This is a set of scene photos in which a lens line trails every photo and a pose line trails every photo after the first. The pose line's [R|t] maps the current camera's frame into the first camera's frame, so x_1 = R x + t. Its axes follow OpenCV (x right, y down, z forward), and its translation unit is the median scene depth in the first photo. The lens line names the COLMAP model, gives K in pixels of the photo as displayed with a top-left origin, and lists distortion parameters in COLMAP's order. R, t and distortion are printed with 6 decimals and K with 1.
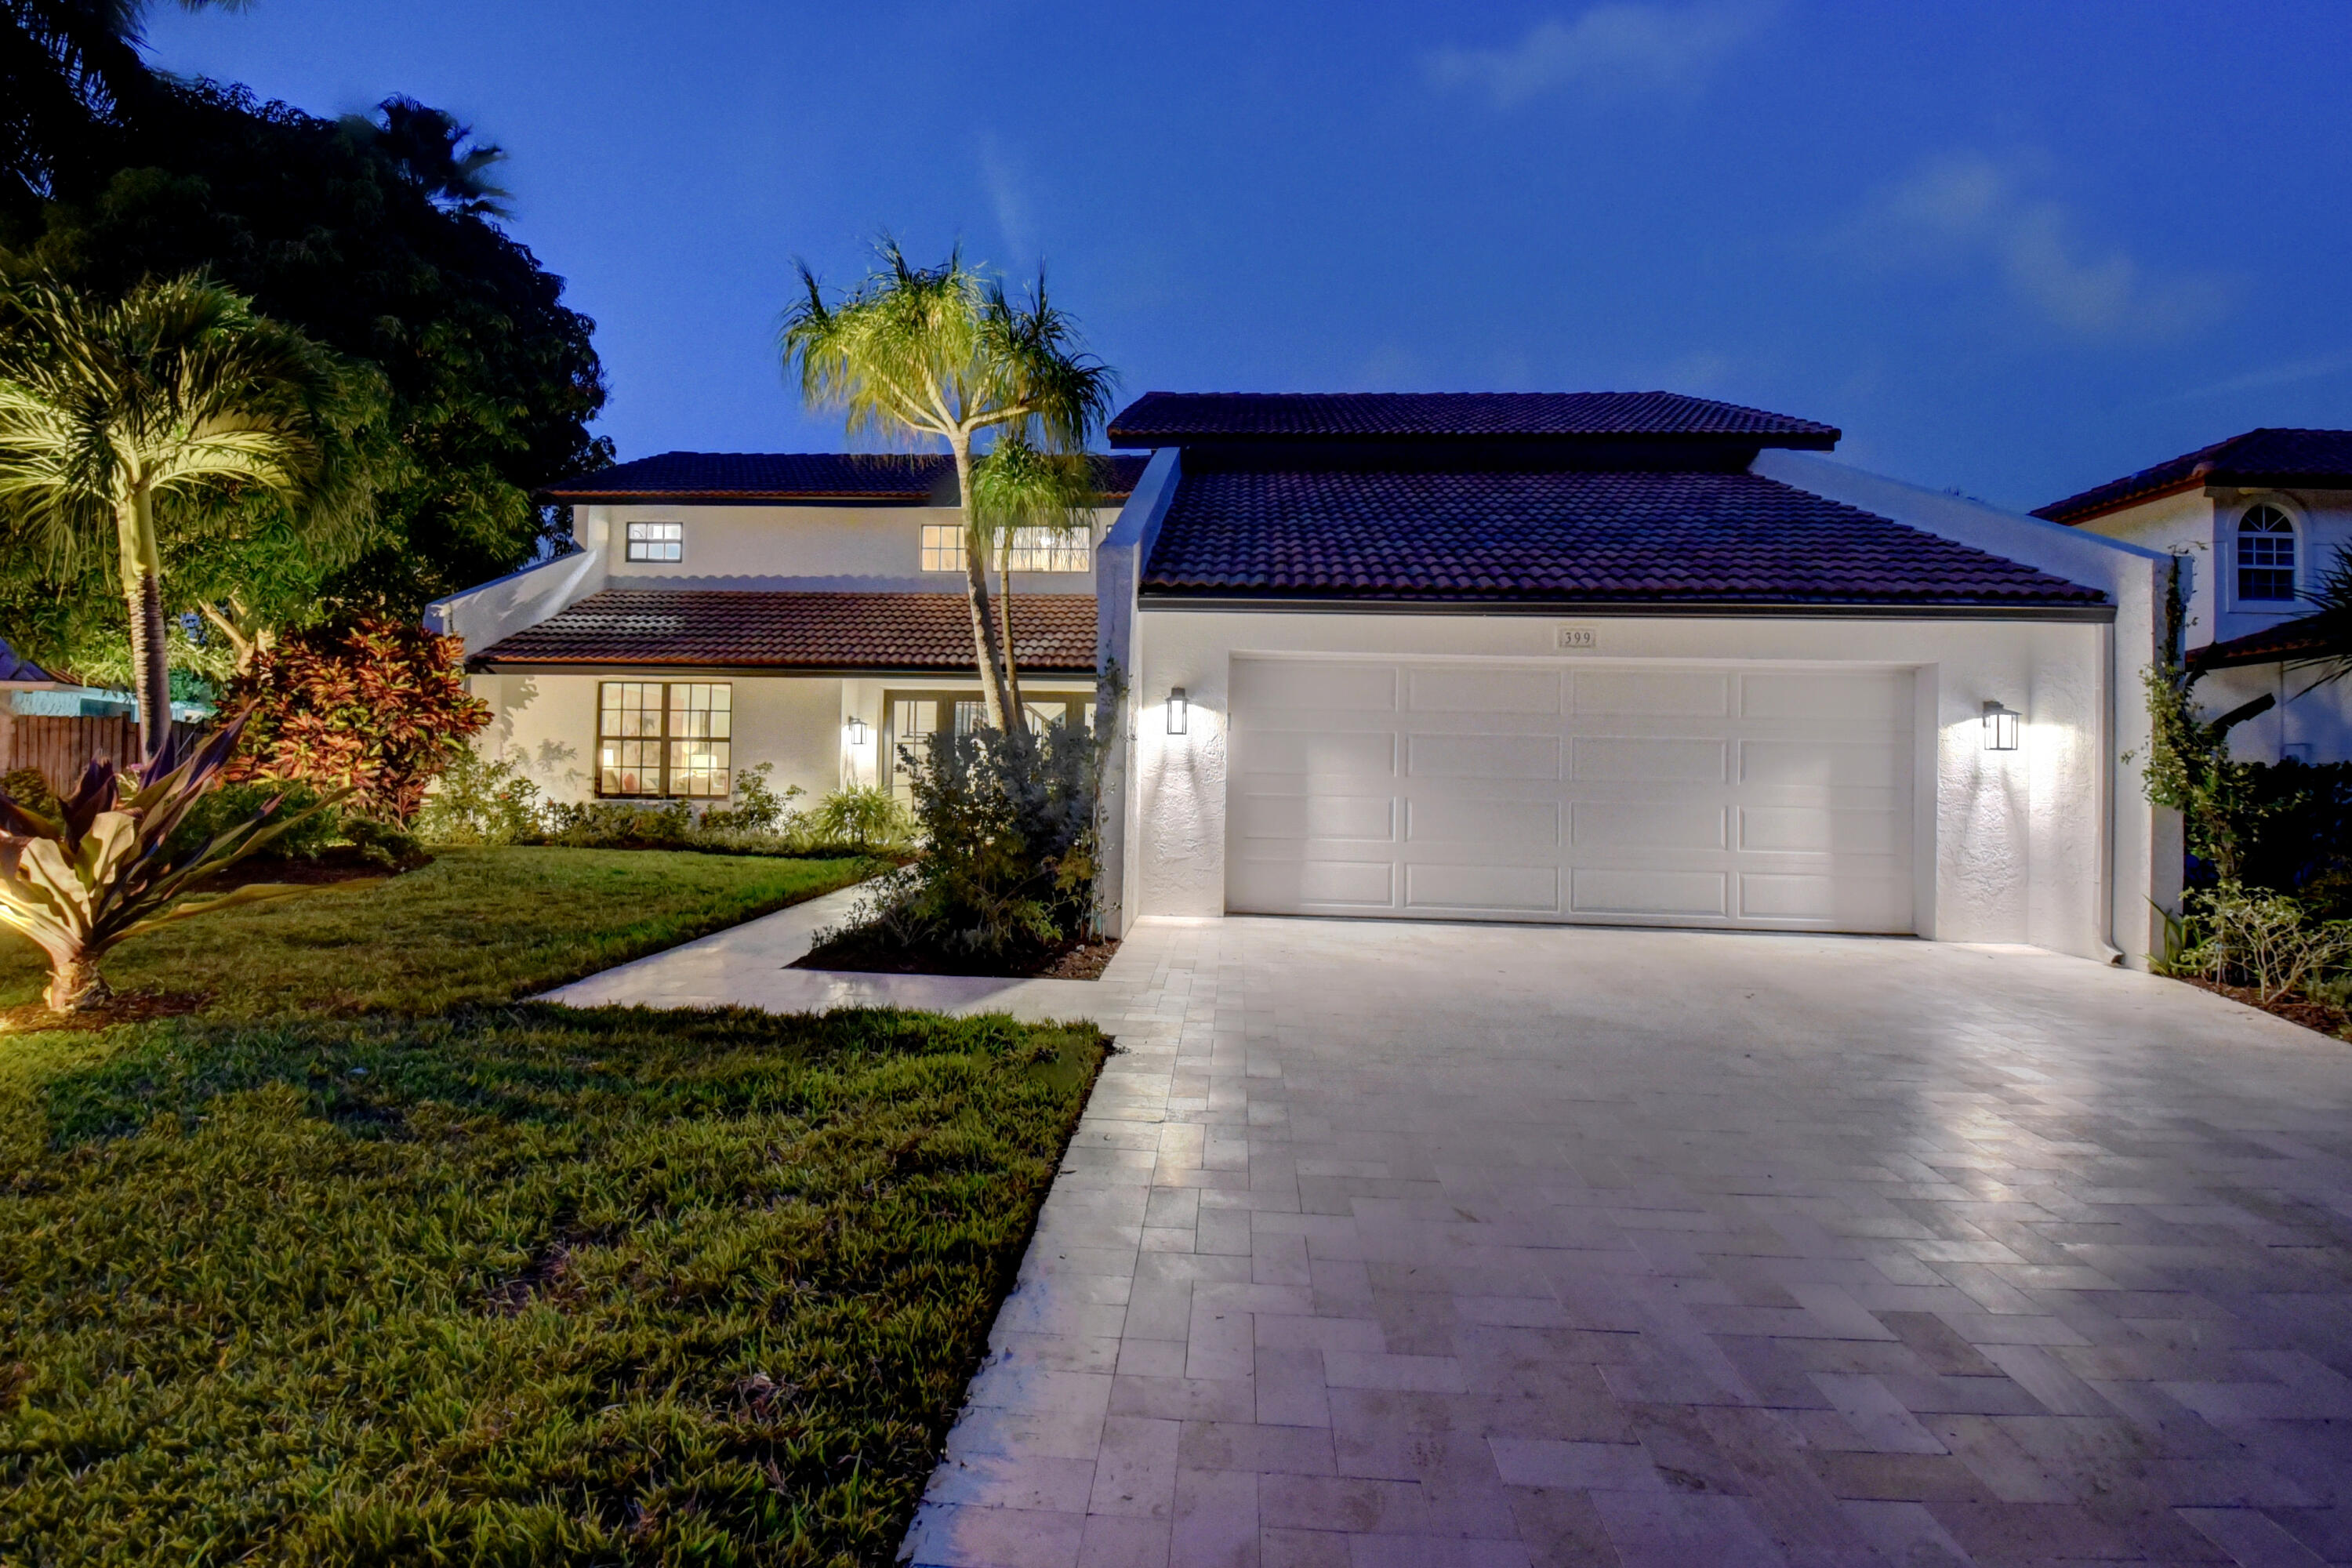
lens RADIAL K [[1128.6, 0, 1174.4], [0, 1128.6, 777.0], [0, 0, 1]] dist [0.002809, -0.019308]
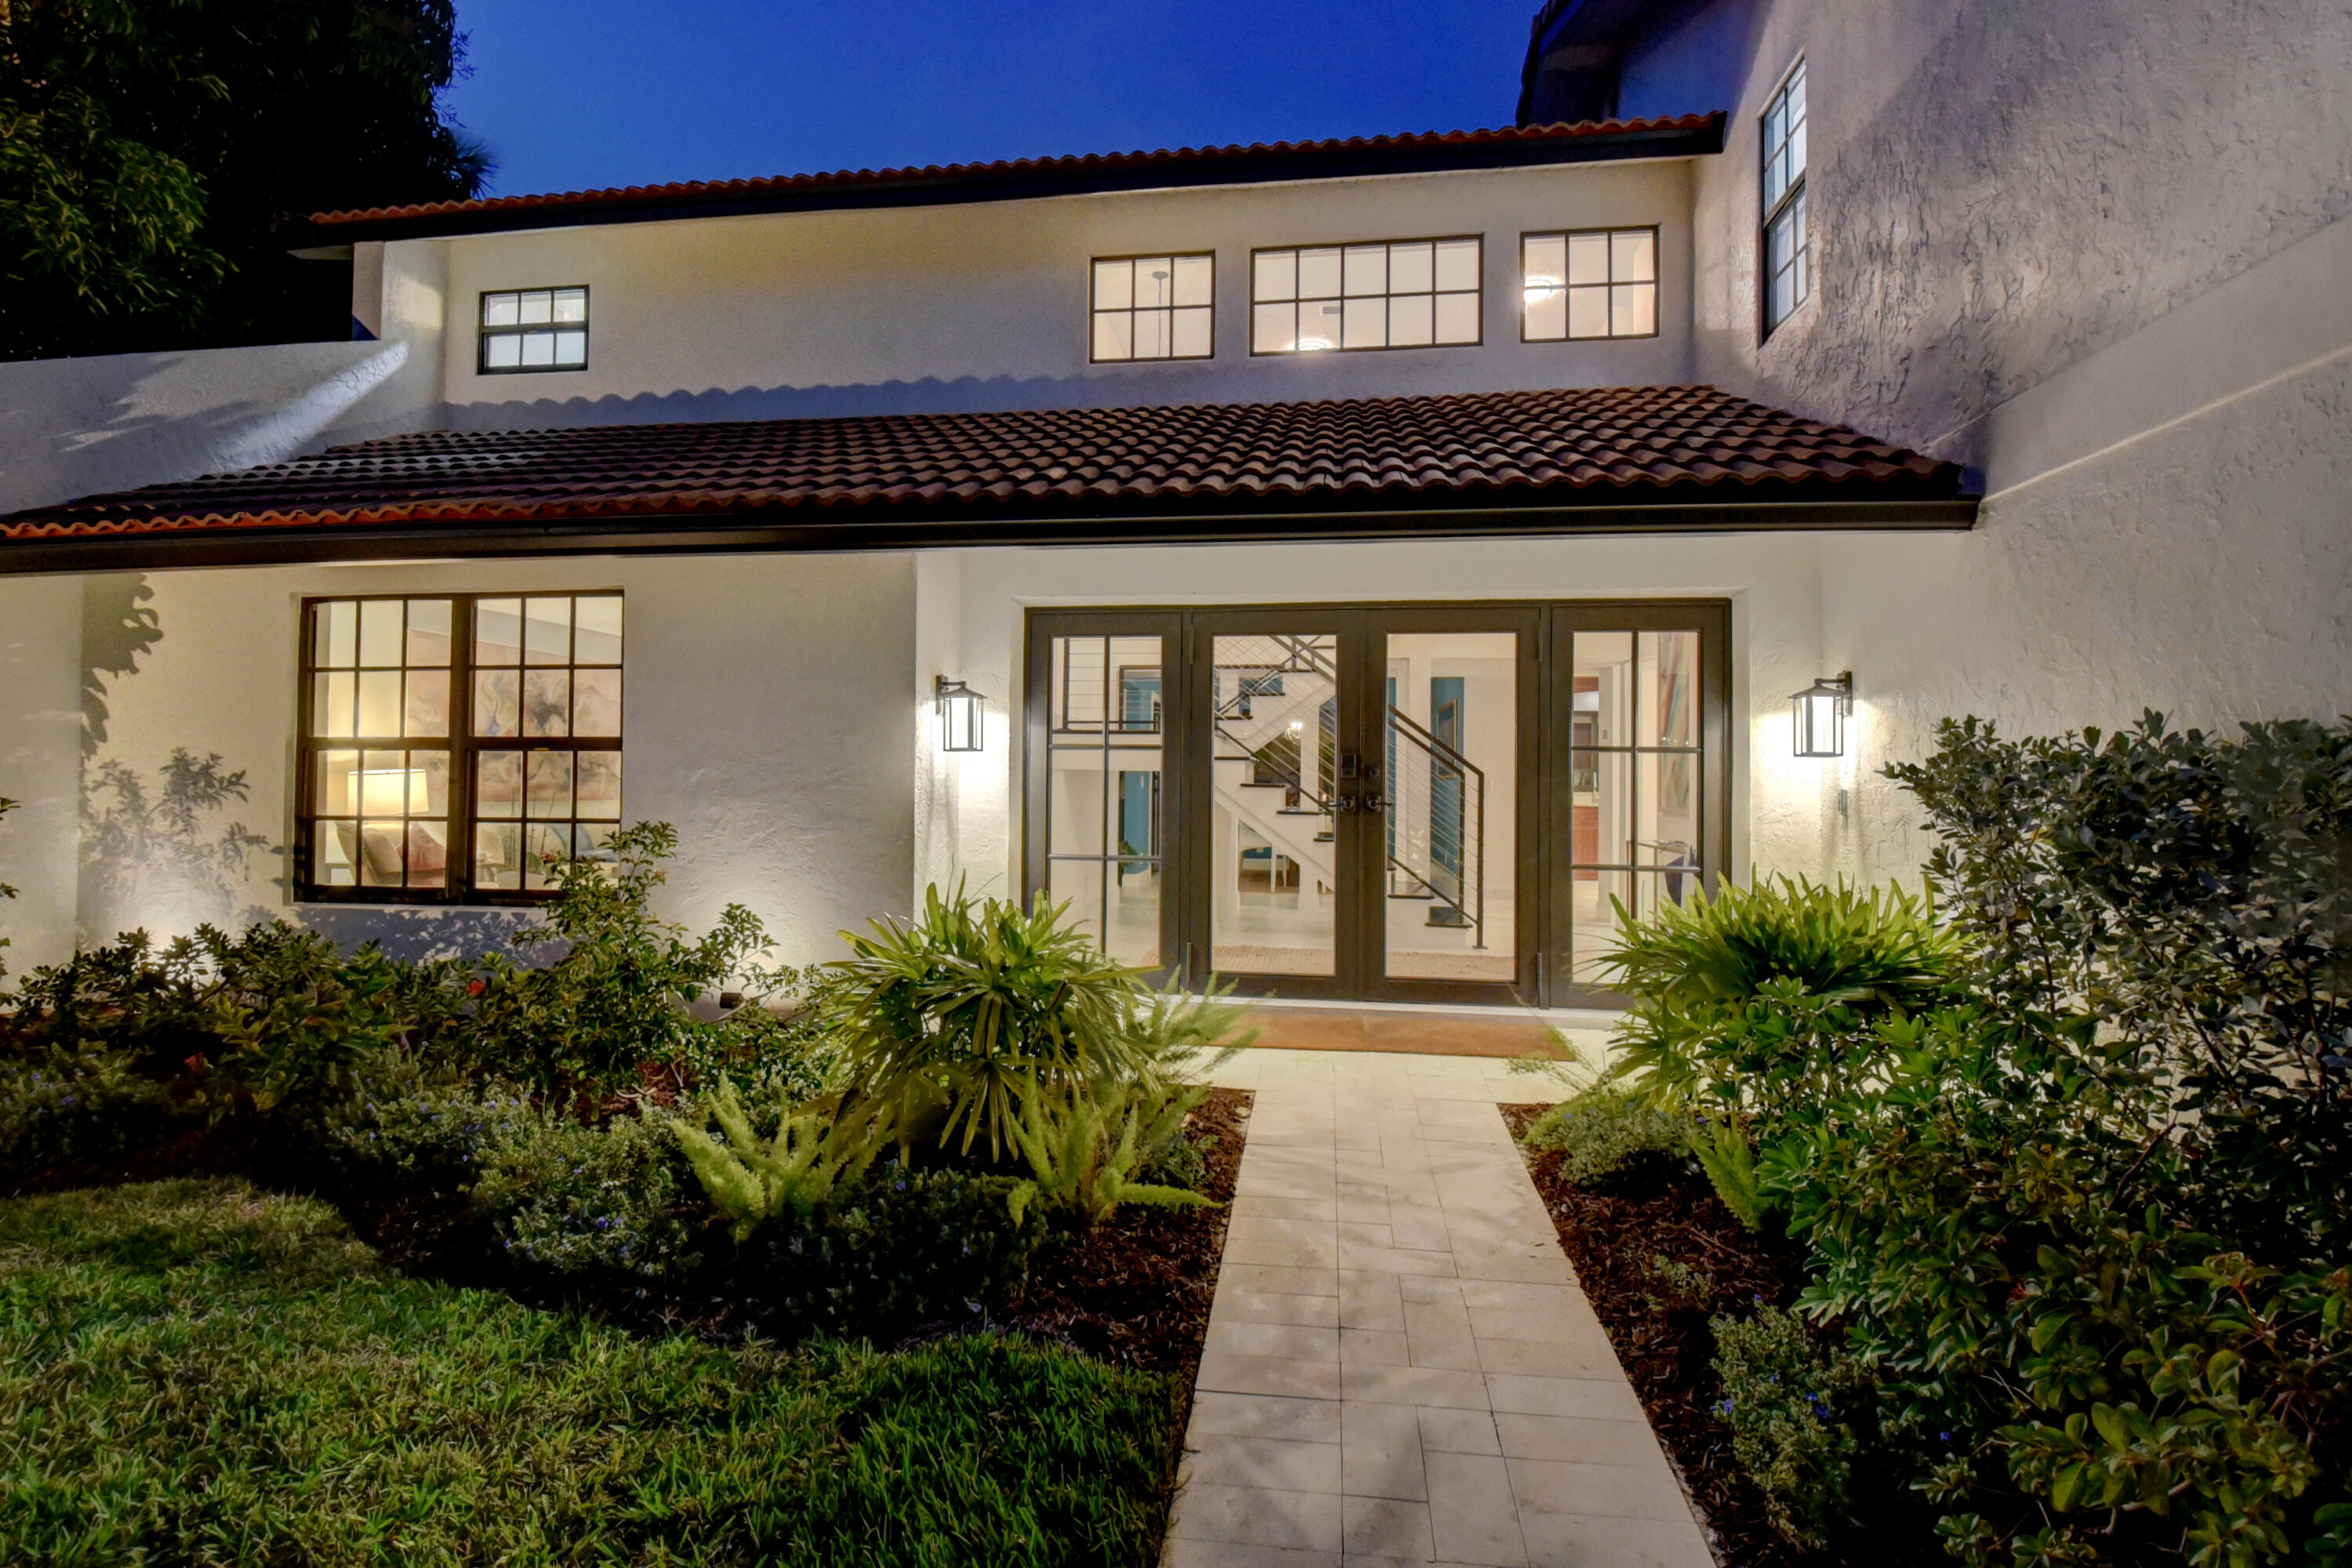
lens RADIAL K [[1128.6, 0, 1174.4], [0, 1128.6, 777.0], [0, 0, 1]] dist [0.002809, -0.019308]
pose [[0.997137, -0.008944, -0.075081, -0.179392], [0.009337, 0.999944, 0.004885, -0.021866], [0.075033, -0.005572, 0.997165, 0.622921]]
